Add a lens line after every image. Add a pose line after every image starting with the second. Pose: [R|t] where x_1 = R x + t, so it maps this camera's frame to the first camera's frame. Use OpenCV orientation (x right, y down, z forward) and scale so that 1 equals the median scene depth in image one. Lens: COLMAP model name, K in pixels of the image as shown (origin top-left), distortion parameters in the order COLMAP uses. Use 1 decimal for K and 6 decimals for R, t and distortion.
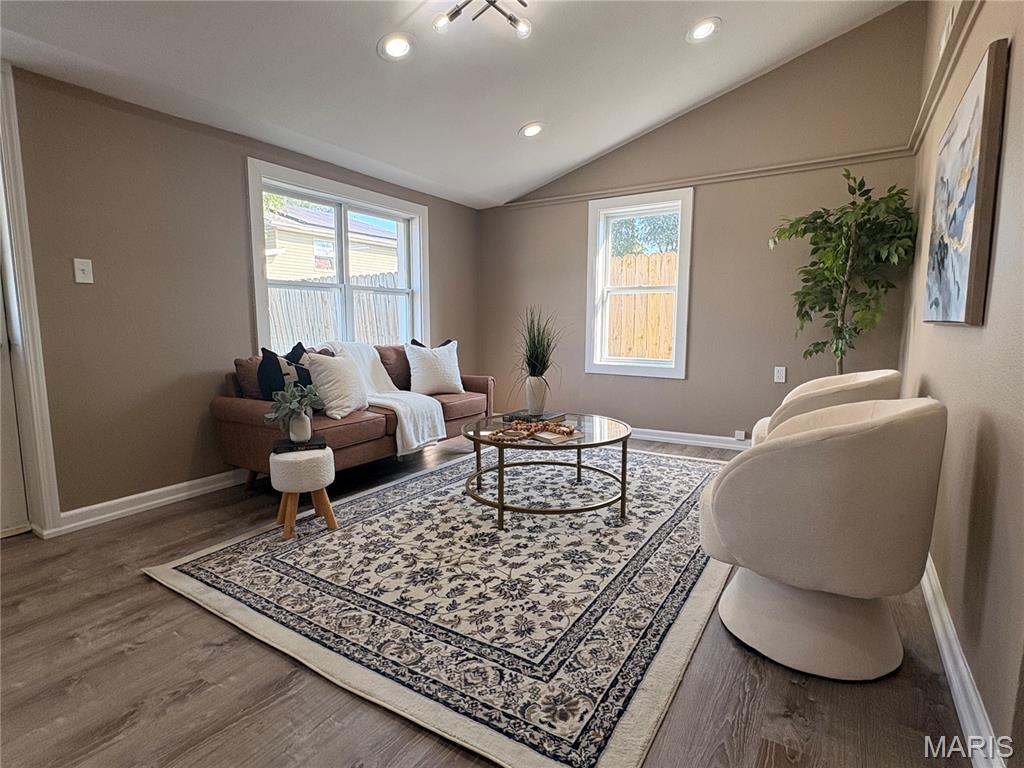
lens RADIAL K [[521.6, 0, 509.2], [0, 521.6, 381.9], [0, 0, 1]] dist [-0.001333, 0.000079]
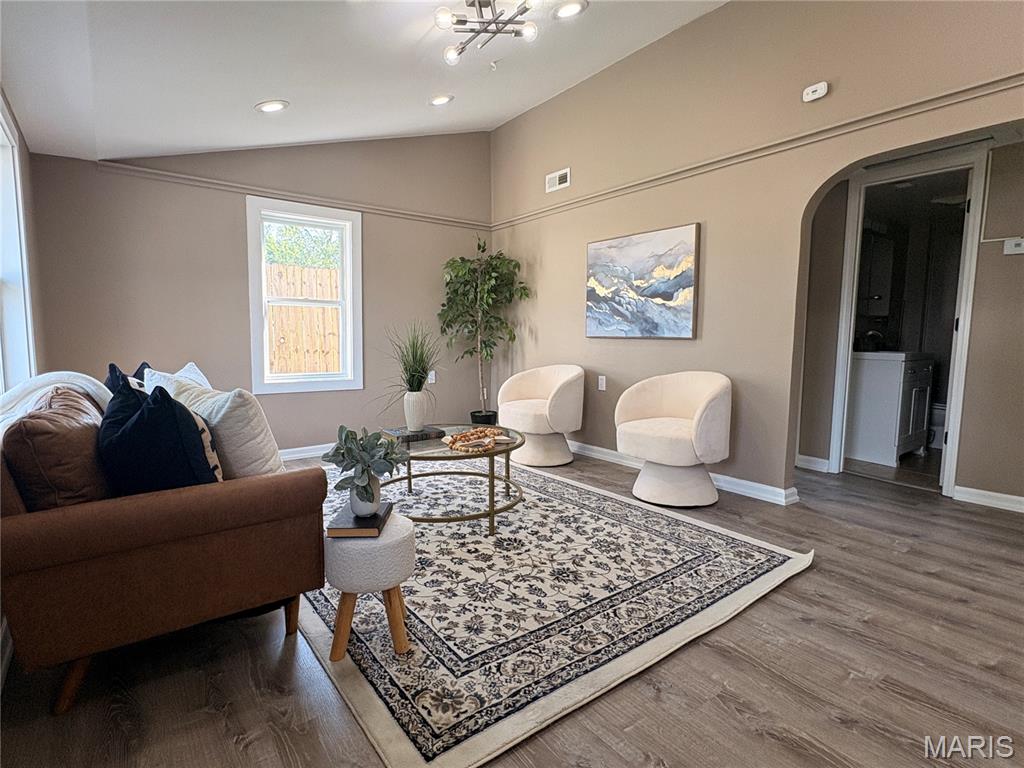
lens RADIAL K [[521.6, 0, 508.9], [0, 521.6, 385.8], [0, 0, 1]] dist [-0.001333, 0.000079]
pose [[0.340904, -0.087624, 0.936005, -1.092667], [0.103962, 0.993054, 0.055100, -0.077610], [-0.934332, 0.078525, 0.347646, 0.665767]]
